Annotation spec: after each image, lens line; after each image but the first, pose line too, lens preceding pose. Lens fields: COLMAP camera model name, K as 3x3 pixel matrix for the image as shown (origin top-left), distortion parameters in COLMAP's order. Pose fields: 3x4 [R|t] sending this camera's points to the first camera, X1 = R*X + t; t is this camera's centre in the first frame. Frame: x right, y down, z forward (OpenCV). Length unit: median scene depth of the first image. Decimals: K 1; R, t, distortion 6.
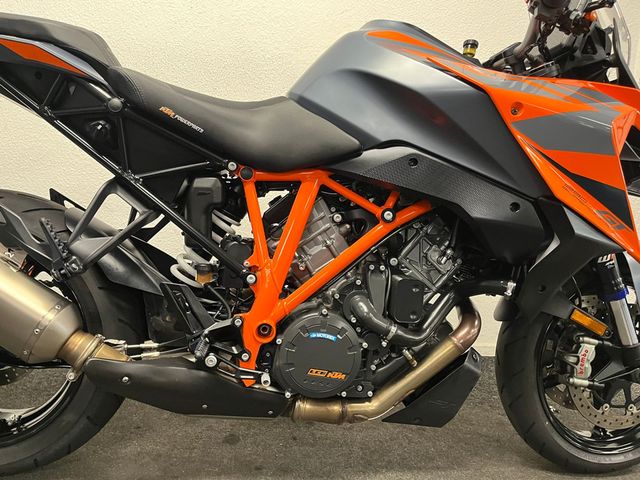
lens RADIAL K [[489.2, 0, 320.0], [0, 489.2, 240.0], [0, 0, 1]] dist [0.030185, -0.002418]
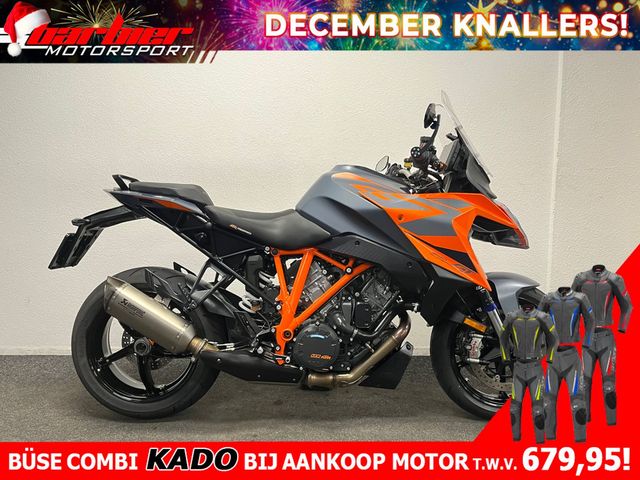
lens RADIAL K [[485.1, 0, 320.0], [0, 485.1, 240.0], [0, 0, 1]] dist [0.068229, -0.000174]
pose [[0.988982, -0.060389, -0.135162, 0.282588], [0.053134, 0.996979, -0.056657, -0.065425], [0.138175, 0.048851, 0.989202, -0.848150]]
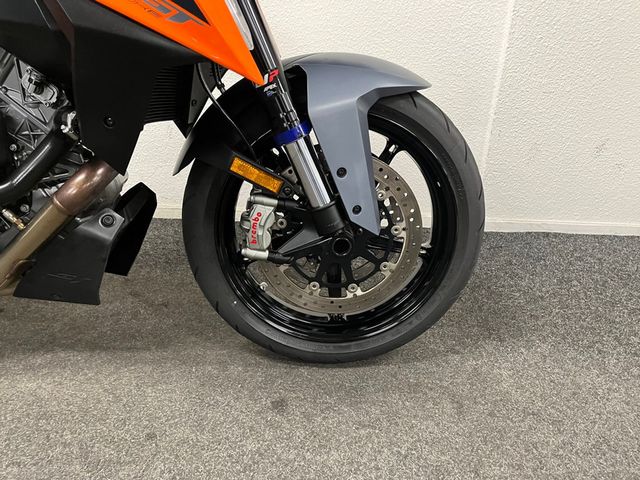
lens RADIAL K [[485.1, 0, 320.0], [0, 485.1, 240.0], [0, 0, 1]] dist [0.068229, -0.000174]
pose [[0.990307, 0.018129, -0.137705, 0.806321], [0.015630, 0.970602, 0.240183, 0.097122], [0.138011, -0.240007, 0.960911, 0.329066]]
